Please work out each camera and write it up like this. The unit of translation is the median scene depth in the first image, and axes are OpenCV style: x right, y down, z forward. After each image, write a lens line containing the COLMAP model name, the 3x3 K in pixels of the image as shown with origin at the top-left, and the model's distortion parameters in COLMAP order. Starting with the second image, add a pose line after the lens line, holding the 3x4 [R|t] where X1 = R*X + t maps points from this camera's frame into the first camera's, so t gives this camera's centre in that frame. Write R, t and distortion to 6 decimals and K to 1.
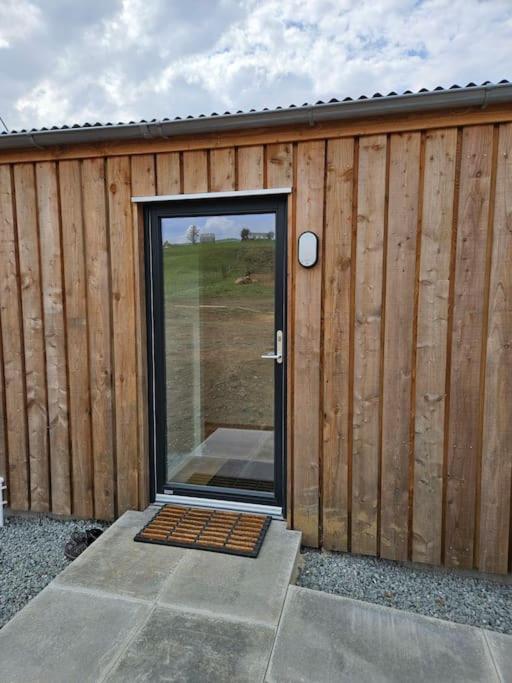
lens RADIAL K [[415.0, 0, 258.2], [0, 415.0, 333.1], [0, 0, 1]] dist [0.000943, -0.044823]
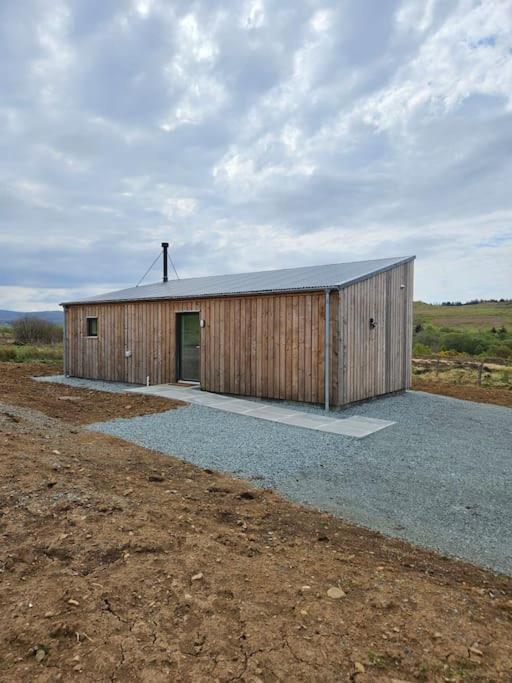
lens RADIAL K [[445.9, 0, 256.0], [0, 445.9, 341.5], [0, 0, 1]] dist [0.053922, -0.035177]
pose [[0.910263, 0.005969, -0.413987, 0.070949], [-0.038088, 0.996864, -0.069372, 0.008450], [0.412274, 0.078915, 0.907636, -0.085279]]
